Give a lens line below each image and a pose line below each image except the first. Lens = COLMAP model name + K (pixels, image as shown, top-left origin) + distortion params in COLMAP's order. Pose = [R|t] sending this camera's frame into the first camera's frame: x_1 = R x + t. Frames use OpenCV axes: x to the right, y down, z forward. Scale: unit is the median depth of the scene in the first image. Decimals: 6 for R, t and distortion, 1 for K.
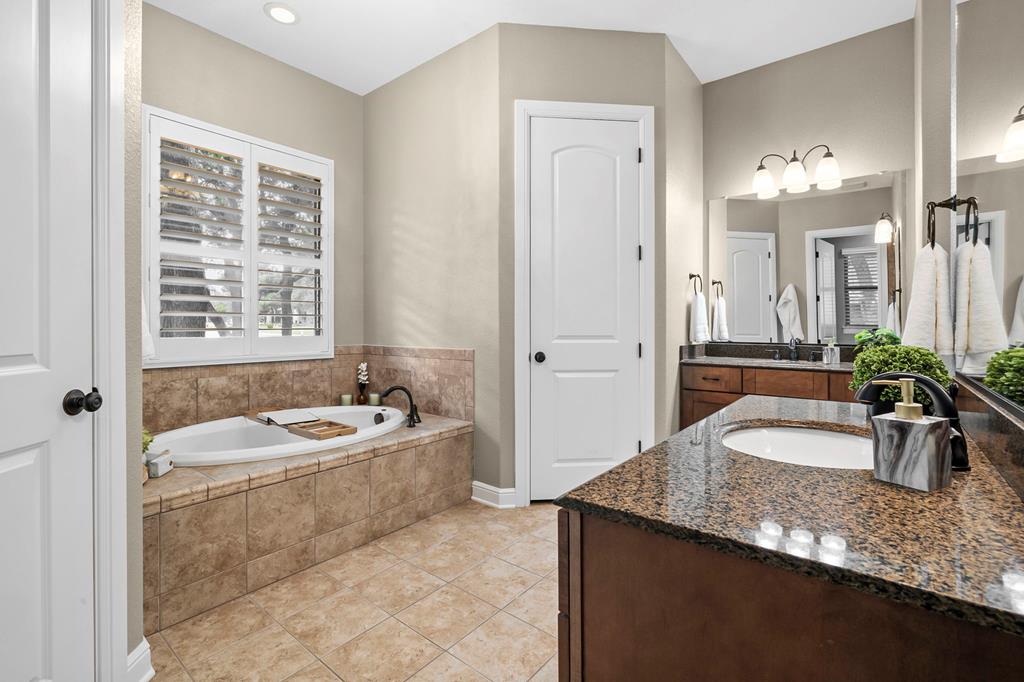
lens RADIAL K [[449.8, 0, 506.1], [0, 449.8, 318.6], [0, 0, 1]] dist [-0.001338, 0.000016]
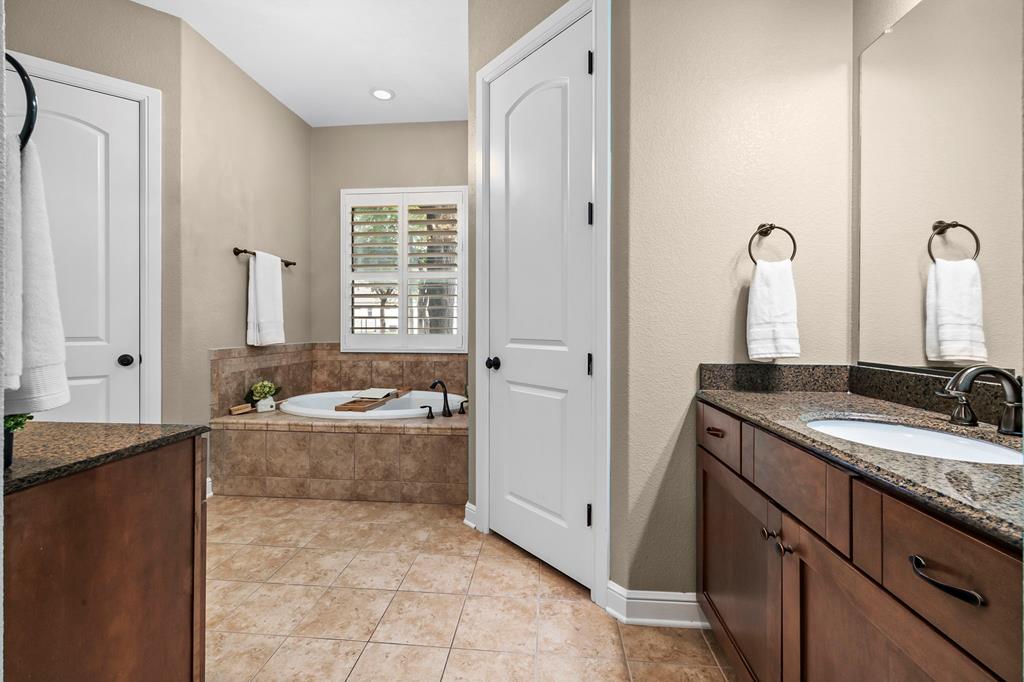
lens RADIAL K [[440.8, 0, 546.9], [0, 440.8, 322.9], [0, 0, 1]] dist [0.003086, -0.000038]
pose [[0.568143, -0.004459, -0.822918, 0.930906], [0.009387, 0.999955, 0.001063, 0.011503], [0.822876, -0.008329, 0.568160, 0.699685]]
